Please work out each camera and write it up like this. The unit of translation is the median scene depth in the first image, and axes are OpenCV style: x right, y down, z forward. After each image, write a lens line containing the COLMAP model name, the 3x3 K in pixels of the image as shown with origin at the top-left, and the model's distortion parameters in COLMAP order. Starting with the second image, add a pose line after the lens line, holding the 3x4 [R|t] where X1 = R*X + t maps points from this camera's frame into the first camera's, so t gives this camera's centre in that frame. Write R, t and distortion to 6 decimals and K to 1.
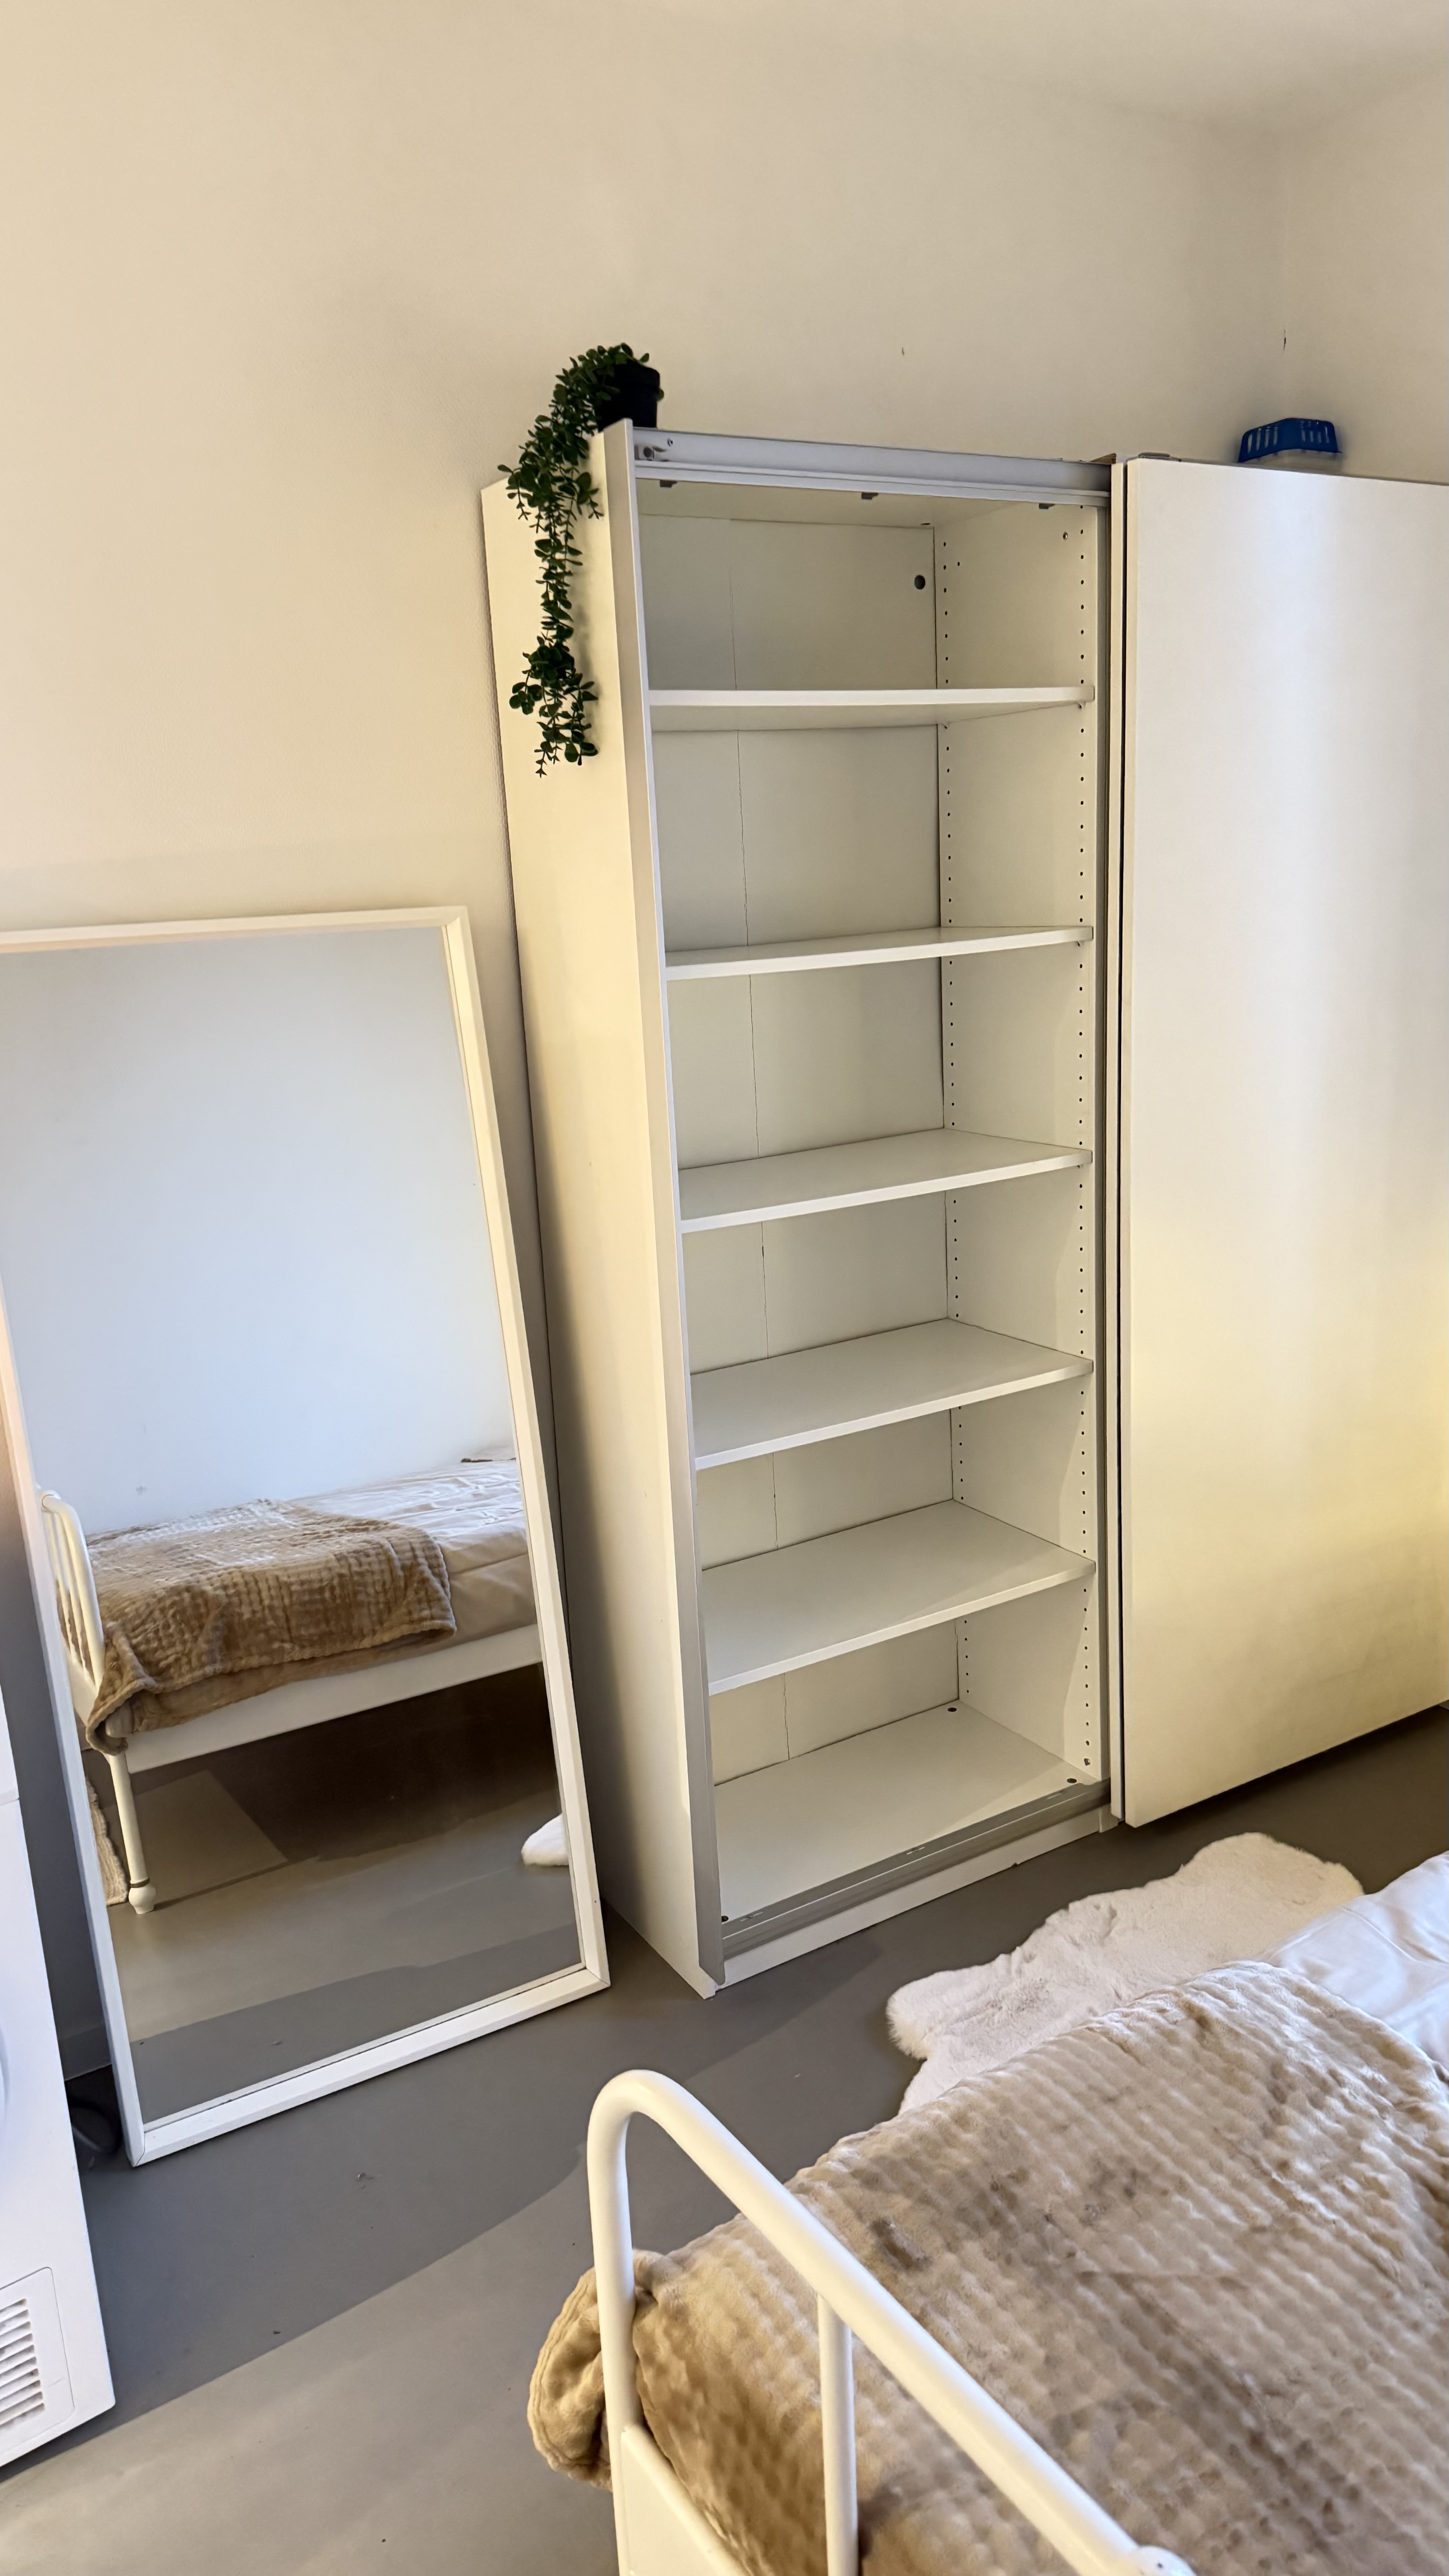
lens RADIAL K [[1827.5, 0, 730.6], [0, 1827.5, 1284.2], [0, 0, 1]] dist [-0.000906, -0.000795]
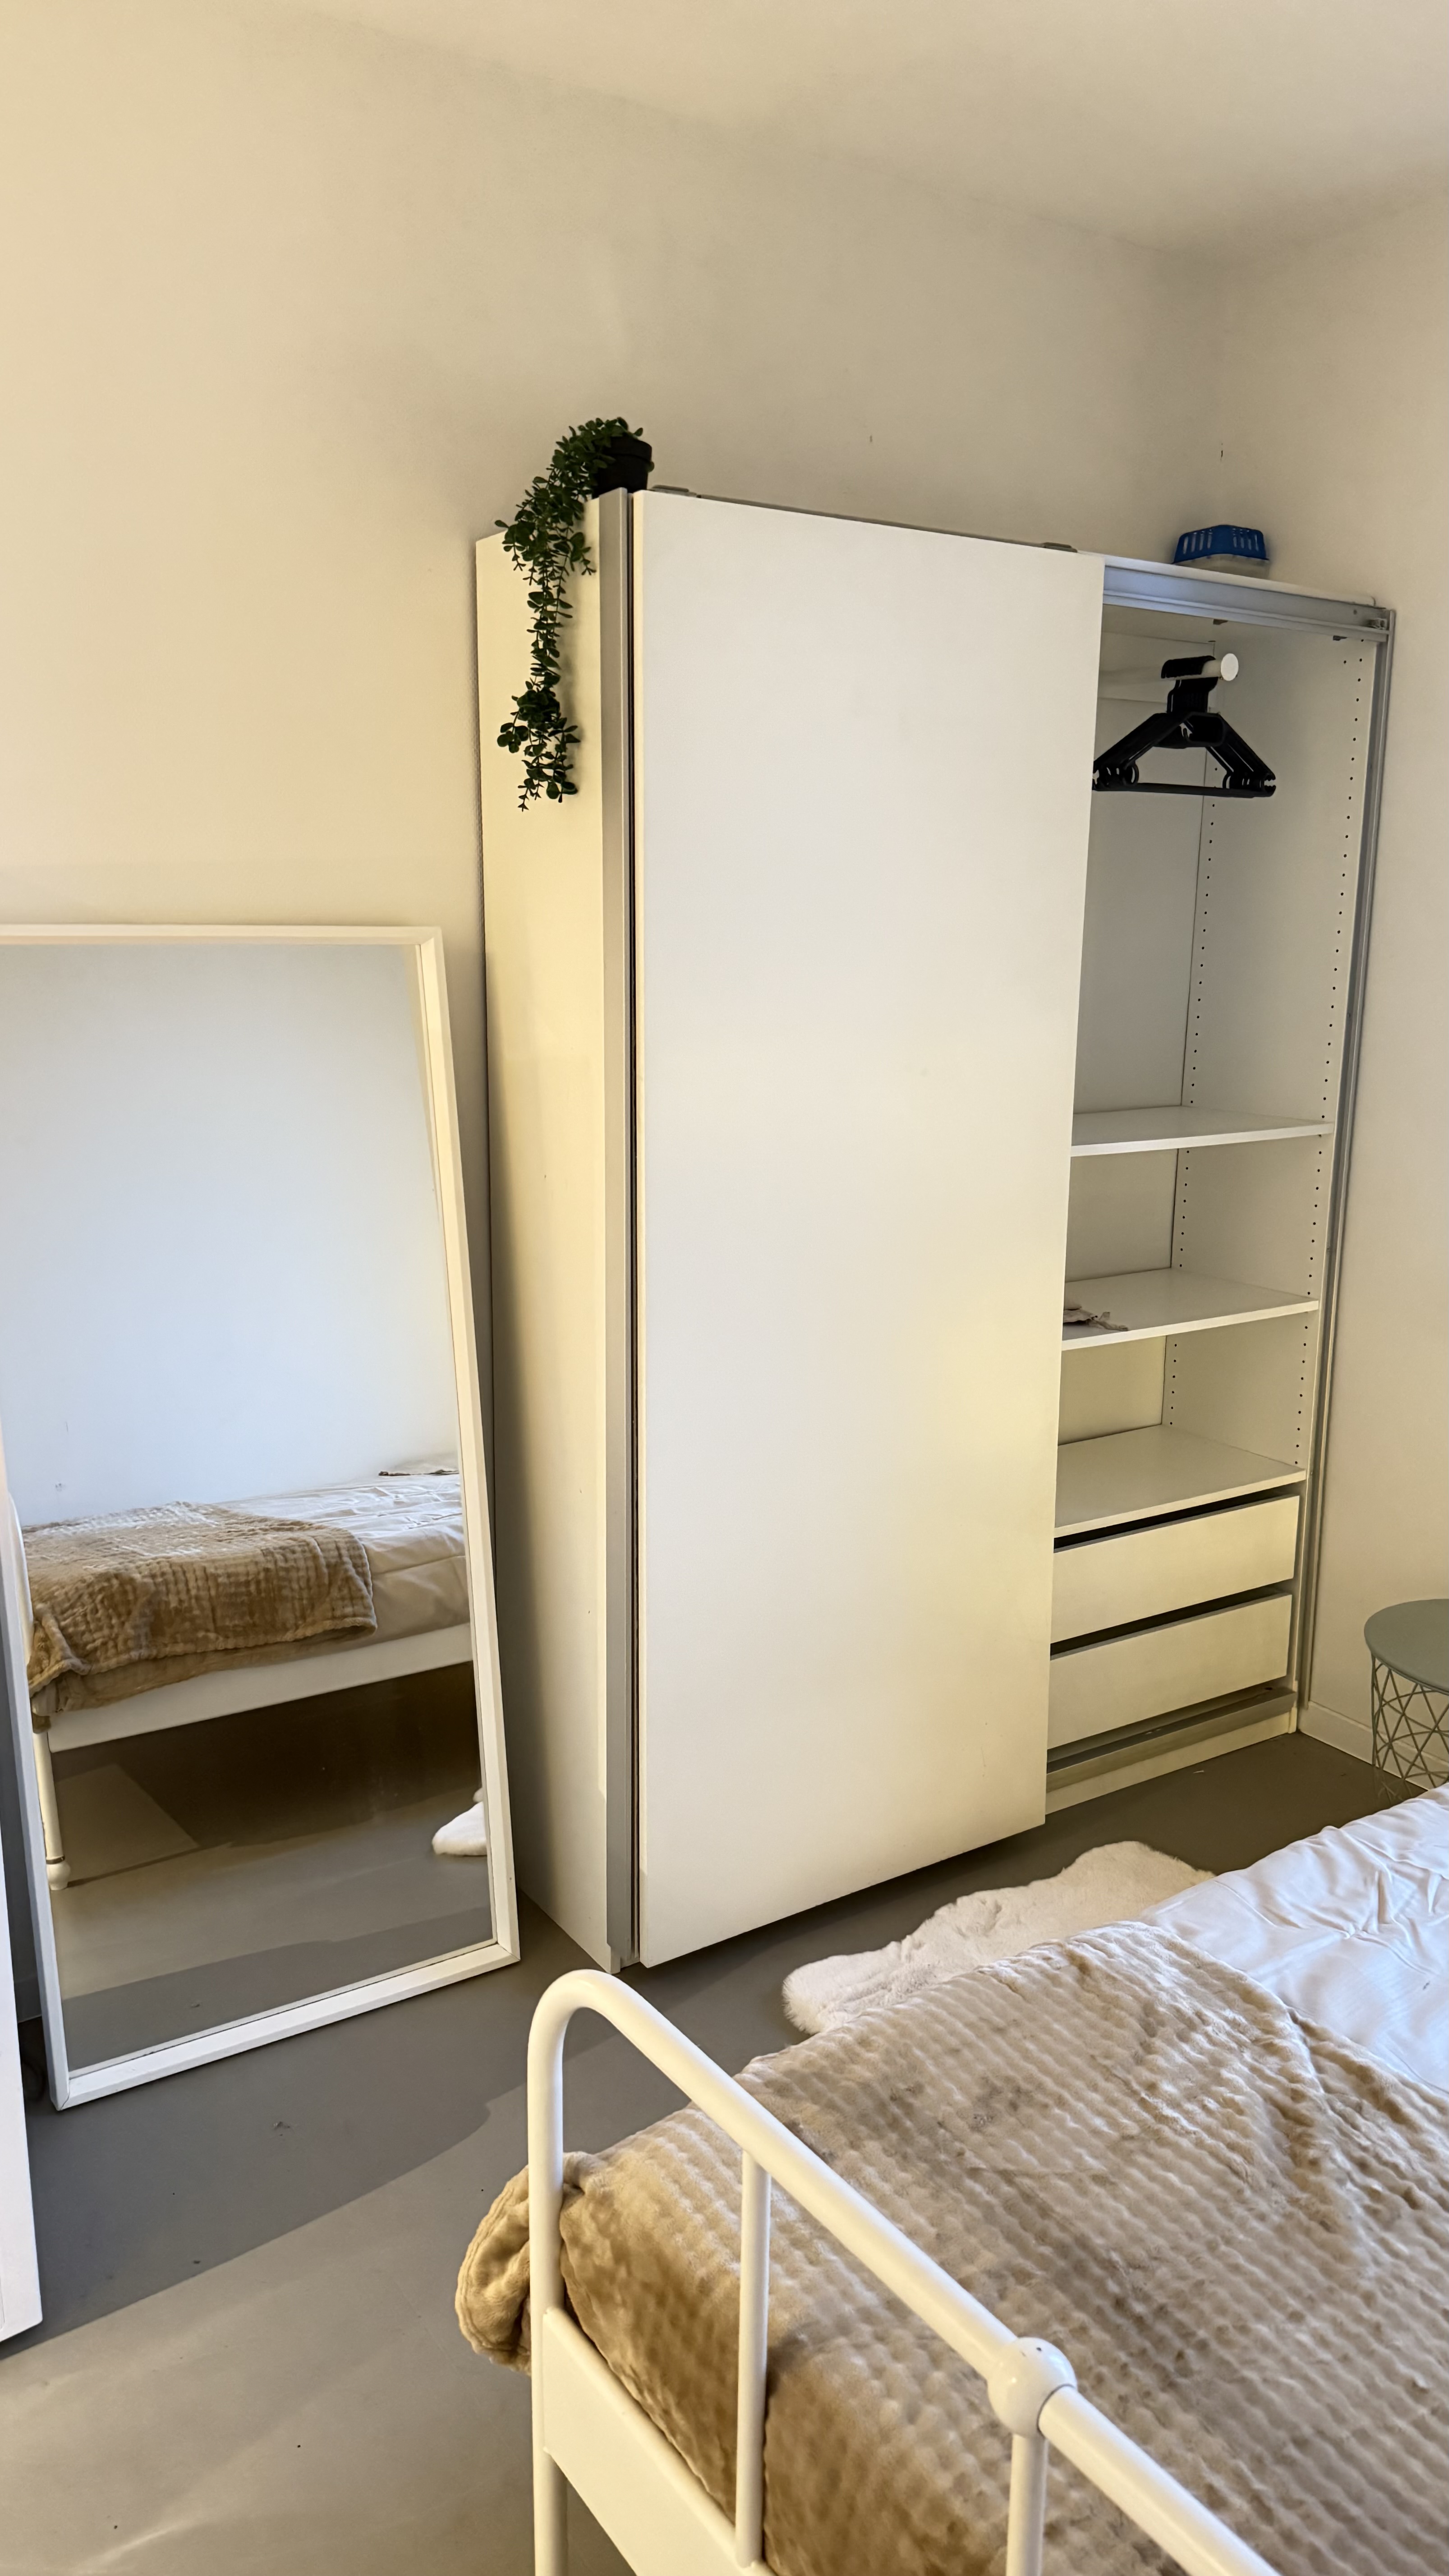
lens RADIAL K [[1827.5, 0, 718.2], [0, 1827.5, 1297.4], [0, 0, 1]] dist [-0.000906, -0.000795]
pose [[0.997633, 0.050885, 0.046247, -0.034530], [-0.049921, 0.998516, -0.021773, 0.036030], [-0.047286, 0.019413, 0.998693, -0.101746]]
